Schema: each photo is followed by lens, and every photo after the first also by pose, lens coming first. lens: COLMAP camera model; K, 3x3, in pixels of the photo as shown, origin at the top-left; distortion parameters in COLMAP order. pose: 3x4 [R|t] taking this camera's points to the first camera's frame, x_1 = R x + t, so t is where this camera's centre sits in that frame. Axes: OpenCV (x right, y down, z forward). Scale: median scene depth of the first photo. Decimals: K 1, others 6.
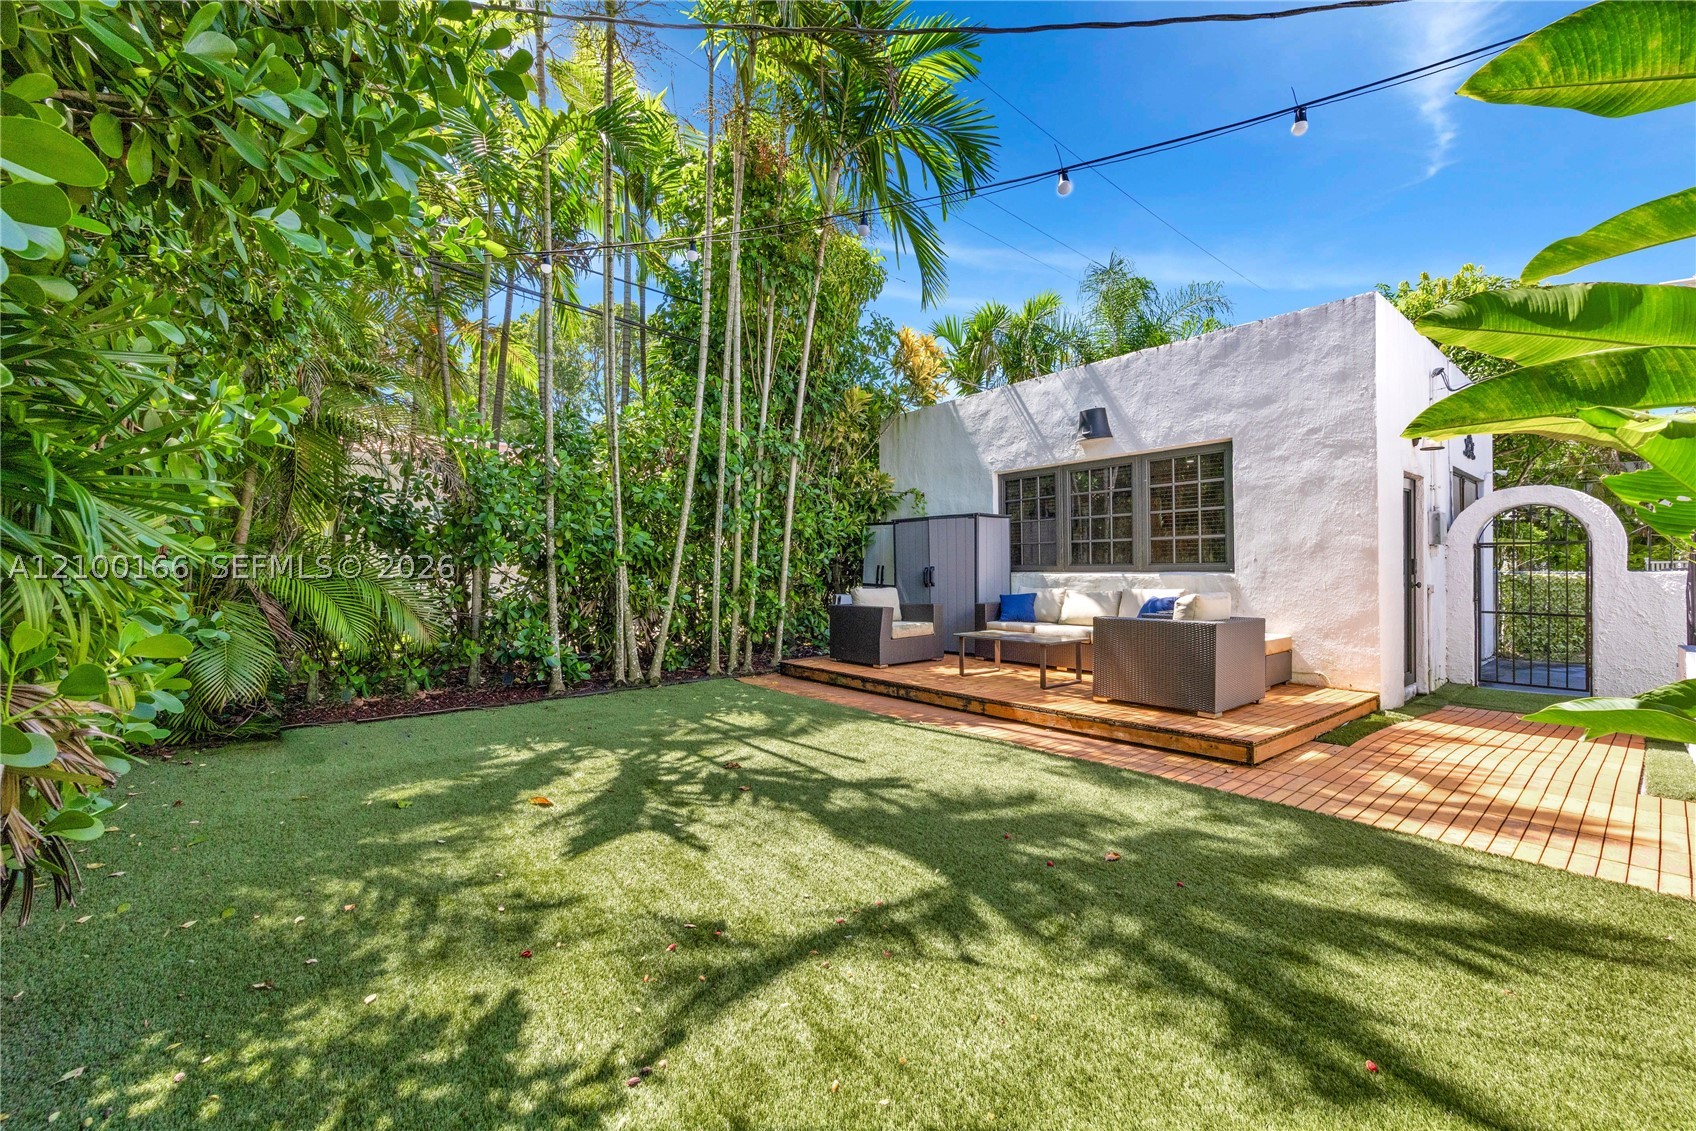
lens RADIAL K [[683.1, 0, 896.1], [0, 683.1, 563.6], [0, 0, 1]] dist [-0.001604, -0.000087]
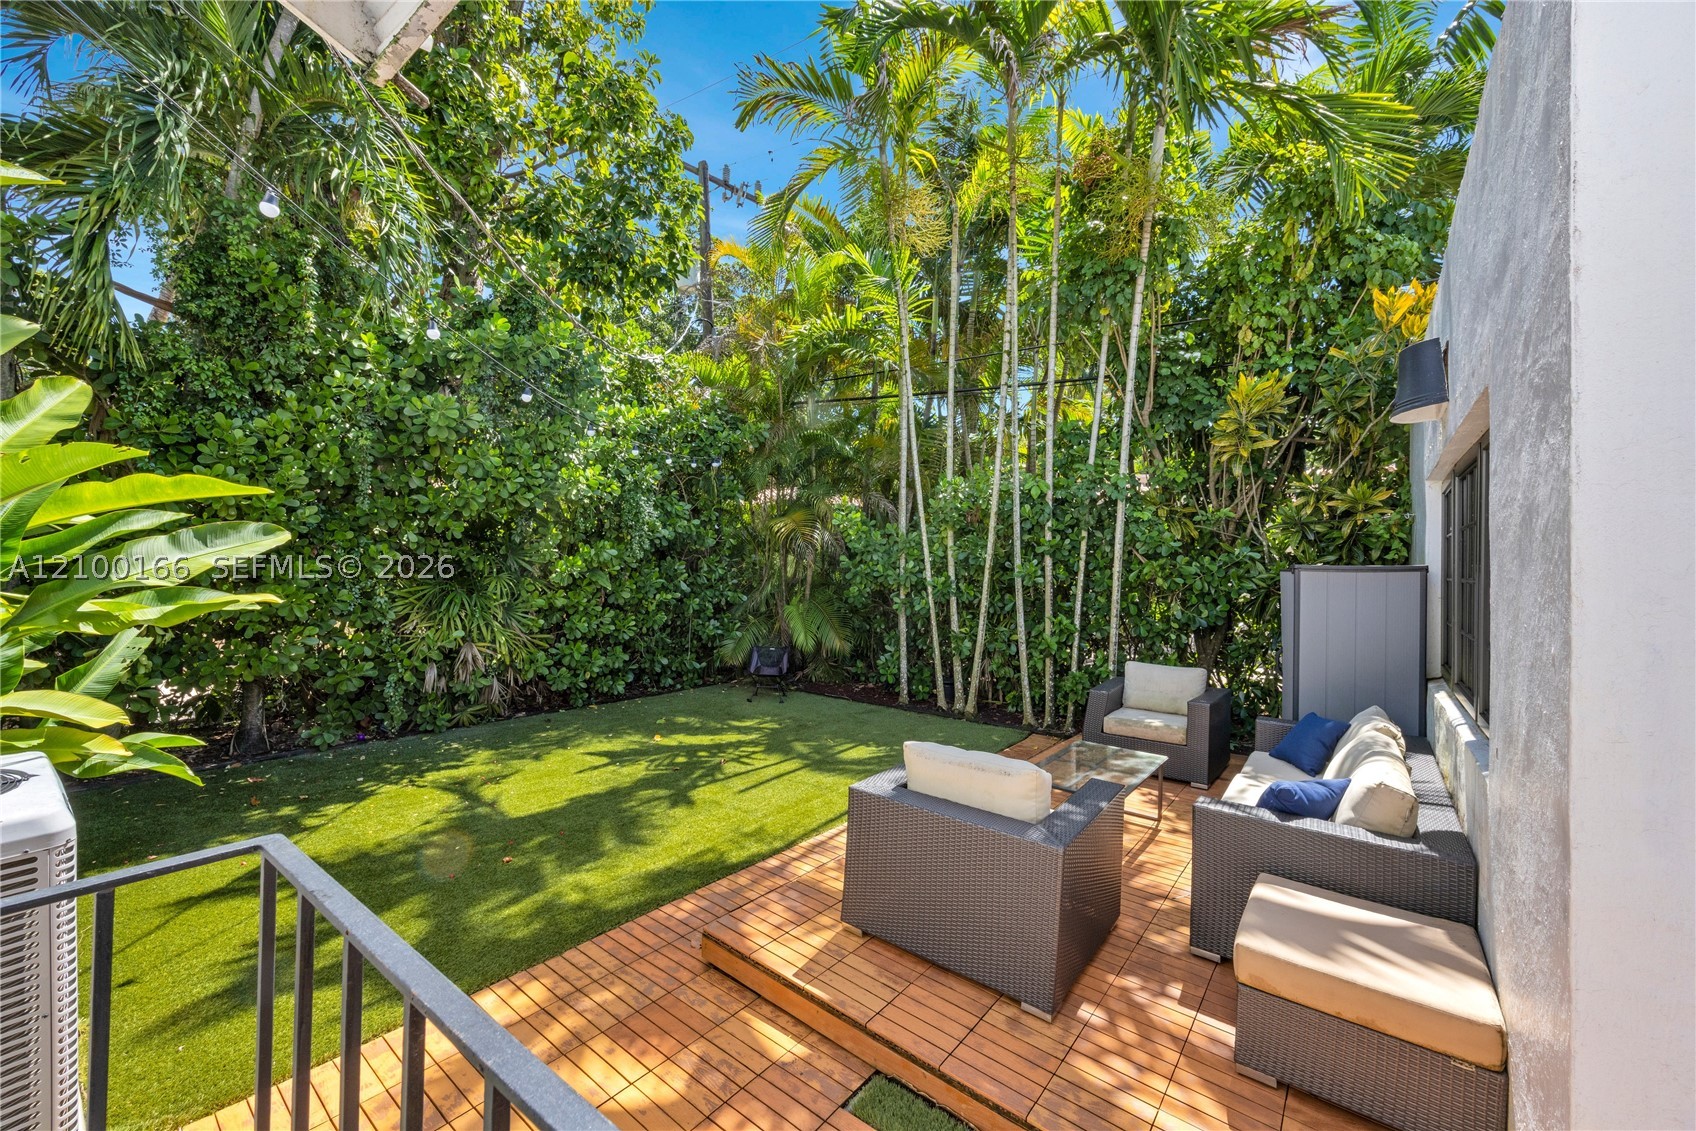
lens RADIAL K [[698.3, 0, 848.0], [0, 698.3, 565.5], [0, 0, 1]] dist [-0.053192, 0.000002]
pose [[0.170649, 0.016058, -0.985201, 1.268231], [-0.016179, 0.999778, 0.013493, -0.149449], [0.985199, 0.013637, 0.170871, 1.006885]]
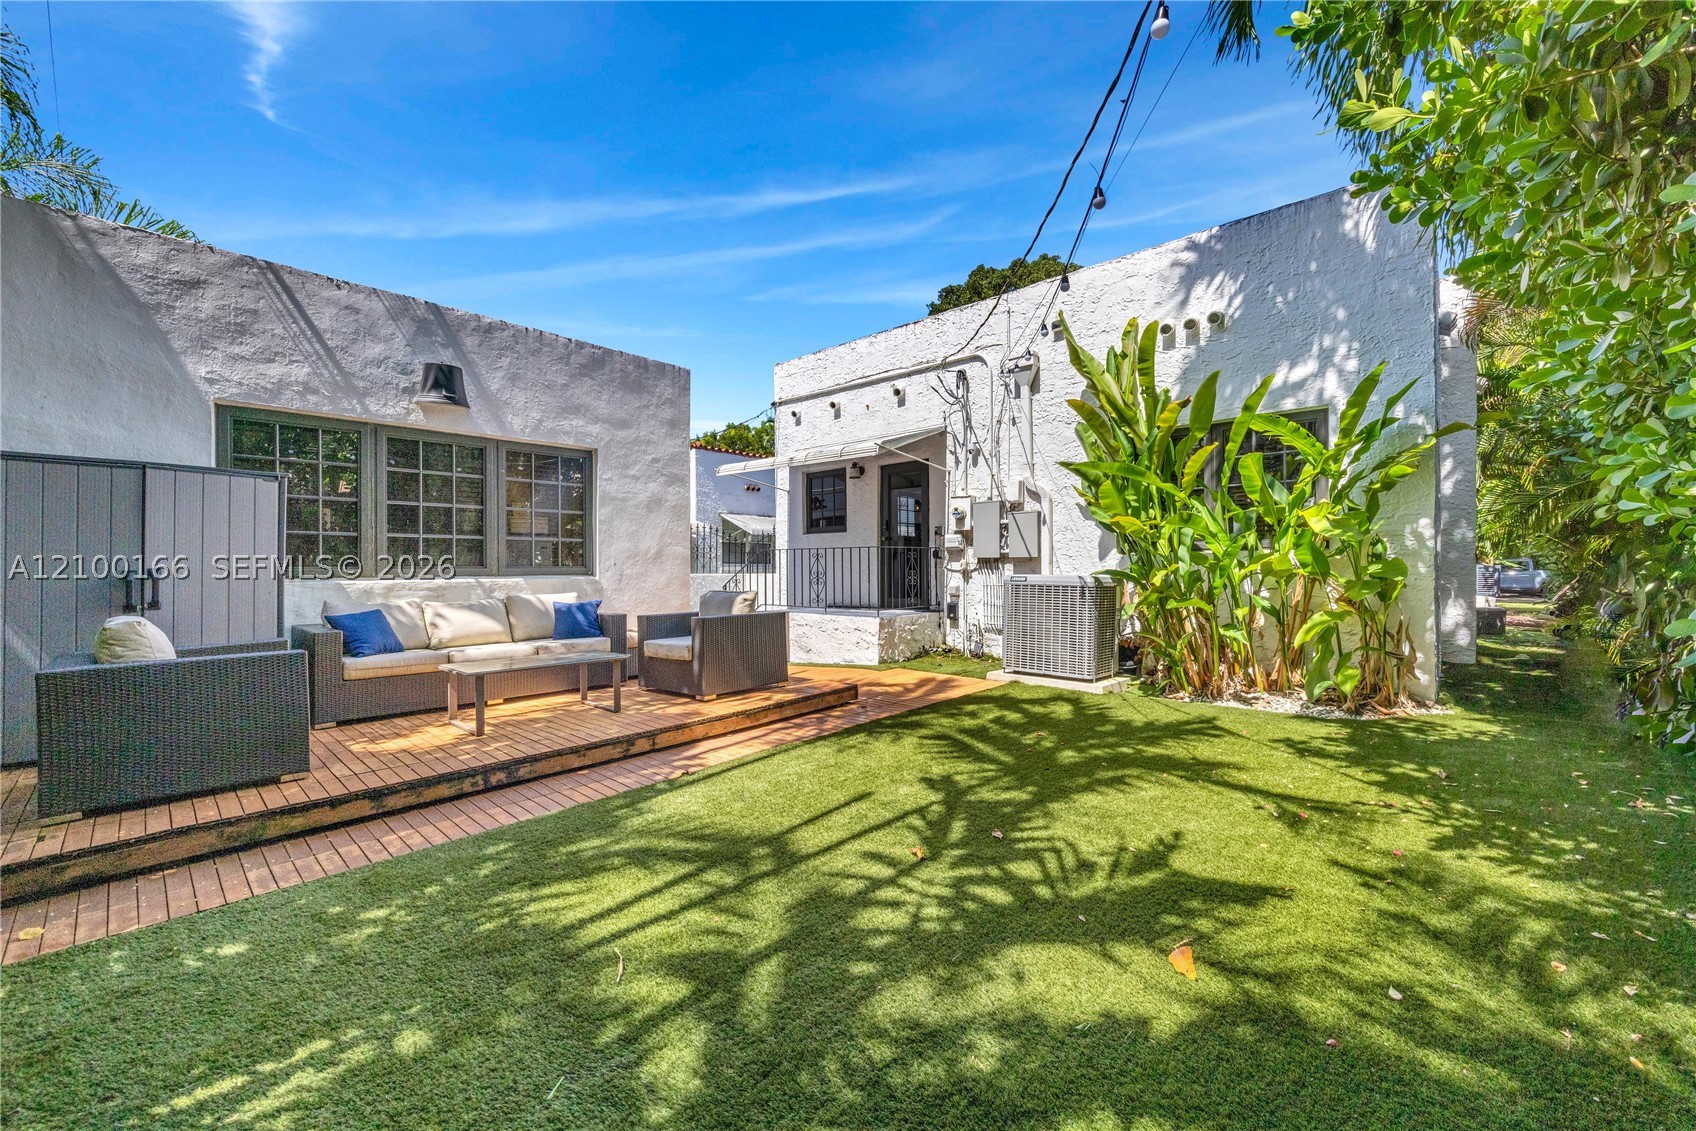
lens RADIAL K [[645.3, 0, 848.0], [0, 645.3, 565.5], [0, 0, 1]] dist [0.001238, 0.000041]
pose [[-0.082107, 0.012643, 0.996543, -0.879953], [0.001061, 0.999920, -0.012598, 0.017241], [-0.996623, 0.000023, -0.082113, 1.132607]]
